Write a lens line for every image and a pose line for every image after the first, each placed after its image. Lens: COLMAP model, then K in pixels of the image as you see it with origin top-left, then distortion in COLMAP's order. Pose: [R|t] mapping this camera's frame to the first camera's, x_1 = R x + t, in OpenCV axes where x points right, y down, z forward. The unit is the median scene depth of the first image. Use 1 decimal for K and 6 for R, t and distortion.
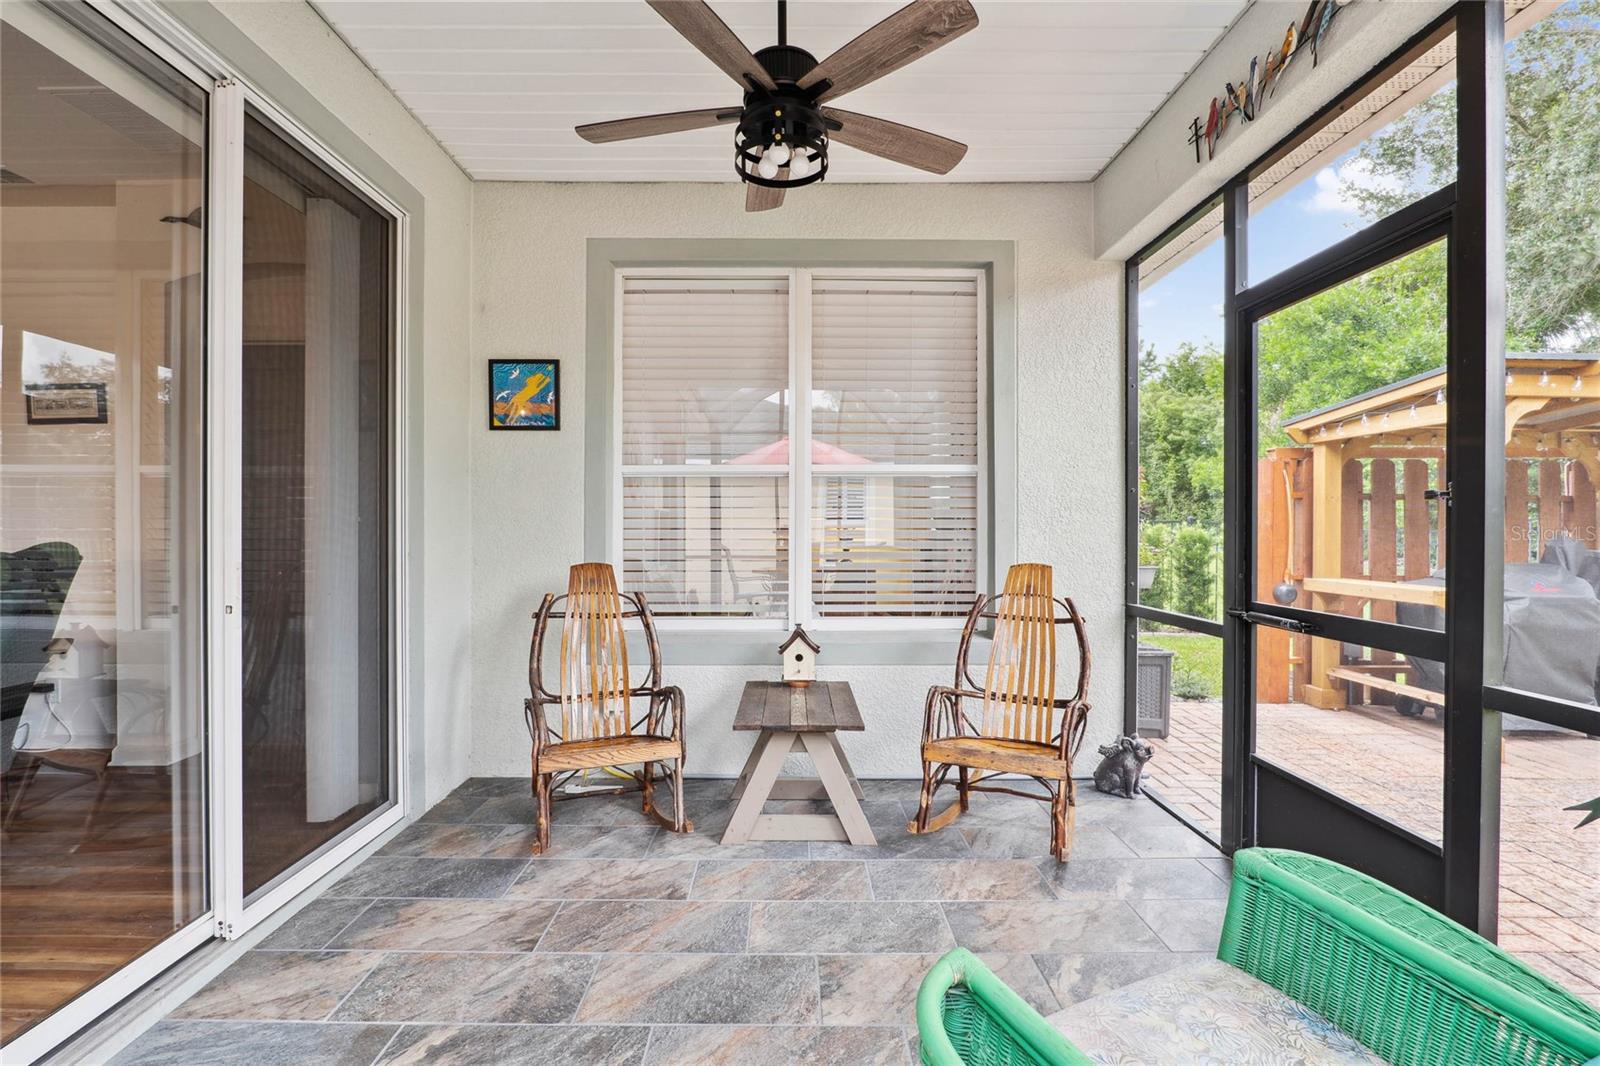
lens RADIAL K [[742.9, 0, 796.3], [0, 742.9, 535.5], [0, 0, 1]] dist [-0.022182, 0.001049]
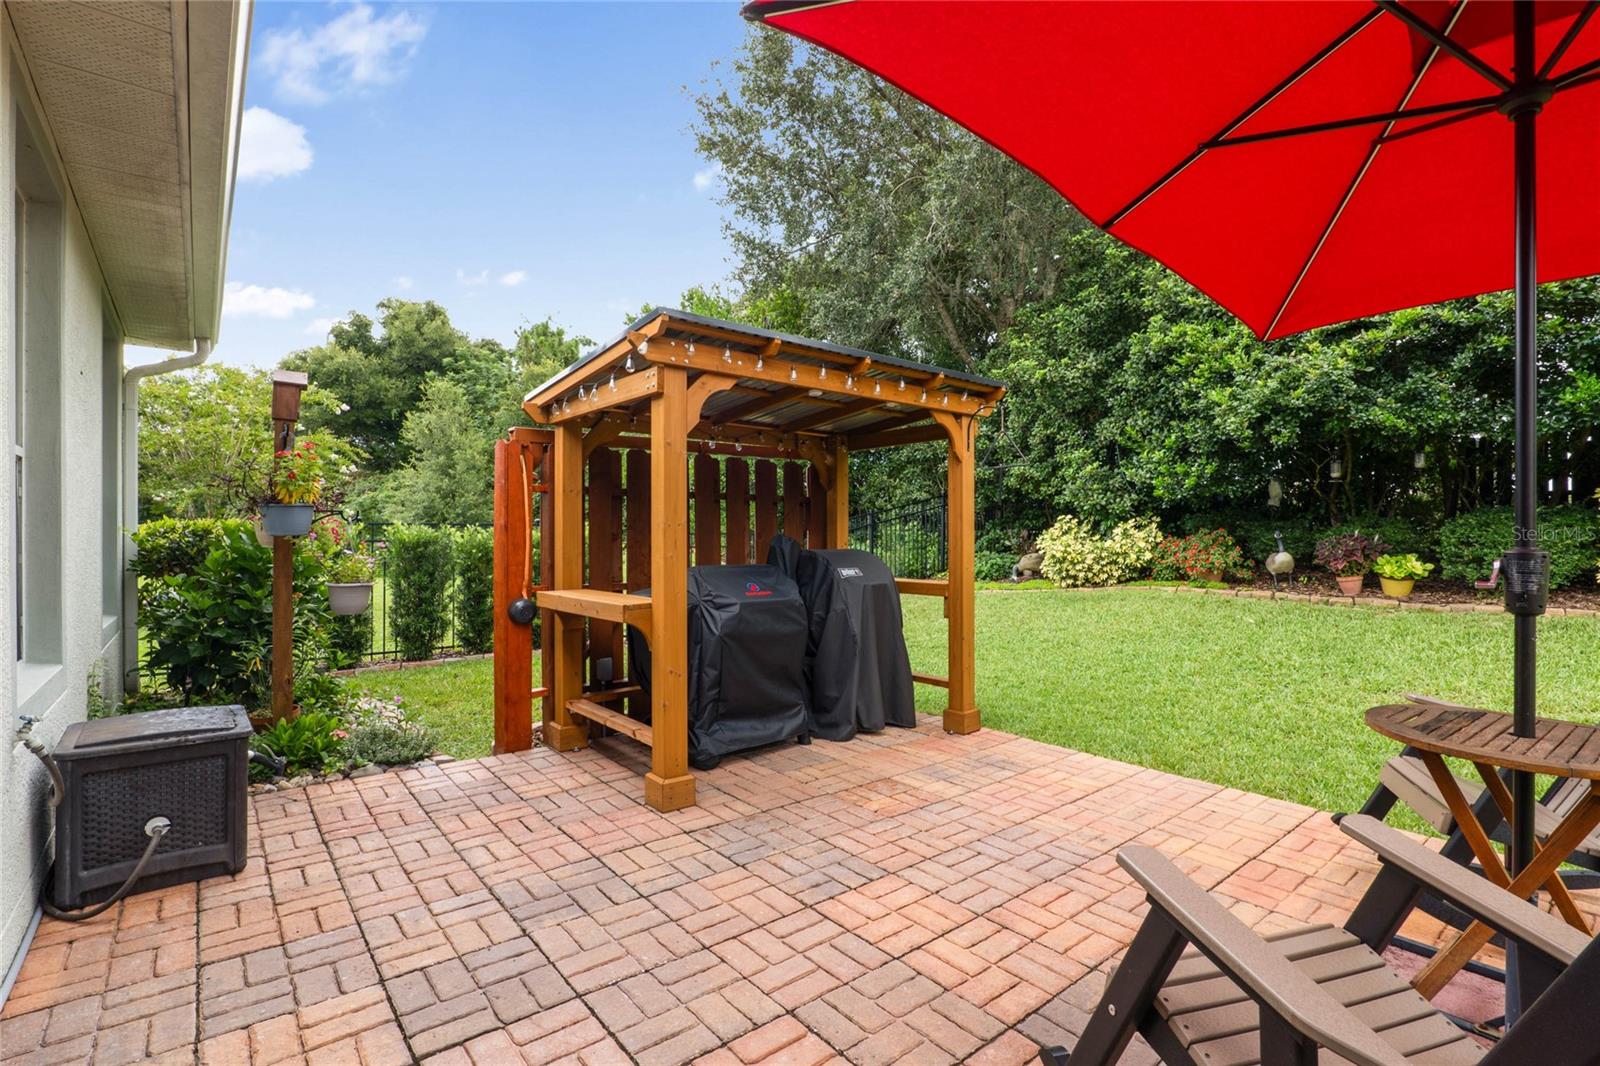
lens RADIAL K [[742.9, 0, 796.3], [0, 742.9, 535.5], [0, 0, 1]] dist [-0.022182, 0.001049]
pose [[0.774477, -0.007037, 0.632563, 0.539963], [0.013150, 0.999901, -0.004977, 0.007190], [-0.632465, 0.012173, 0.774493, 0.268358]]
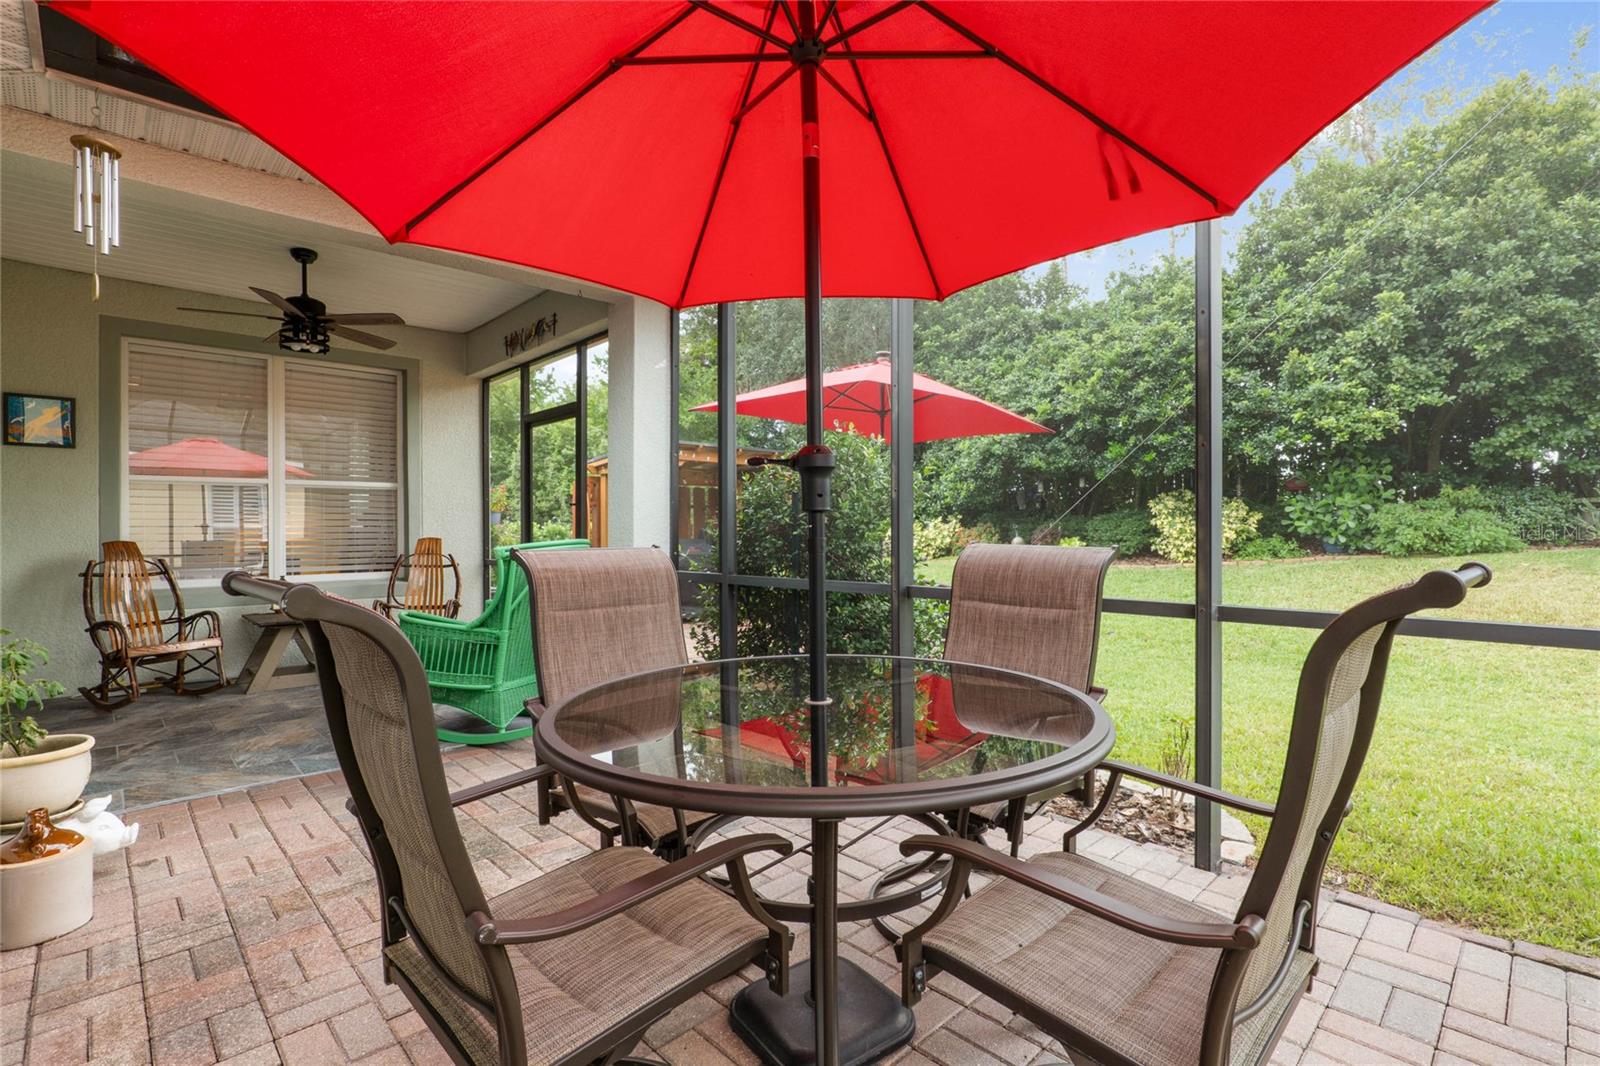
lens RADIAL K [[743.3, 0, 800.3], [0, 743.3, 529.0], [0, 0, 1]] dist [-0.018767, 0.000821]
pose [[0.725600, -0.005410, 0.688096, -0.256968], [0.015058, 0.999854, -0.008017, 0.039856], [-0.687952, 0.016179, 0.725576, -0.886804]]
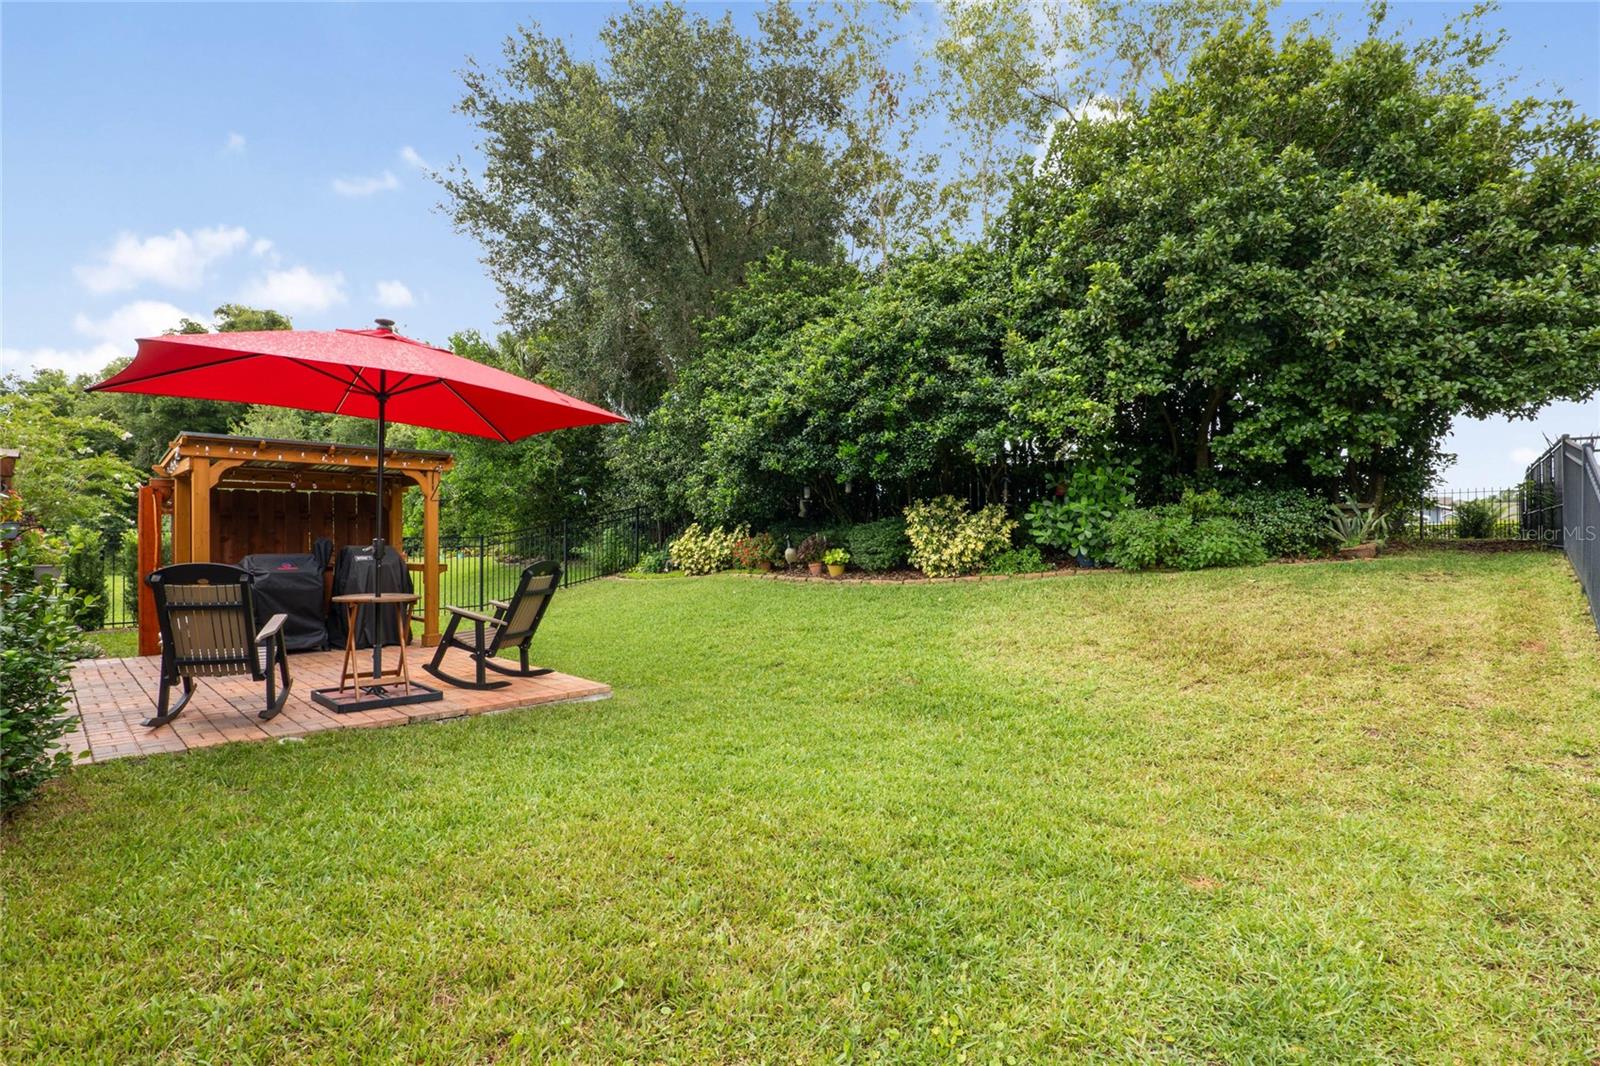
lens RADIAL K [[742.9, 0, 796.3], [0, 742.9, 535.5], [0, 0, 1]] dist [-0.022182, 0.001049]
pose [[0.685848, -0.006677, 0.727714, 0.673806], [0.019252, 0.999774, -0.008971, 0.039366], [-0.727490, 0.020162, 0.685822, -1.251405]]
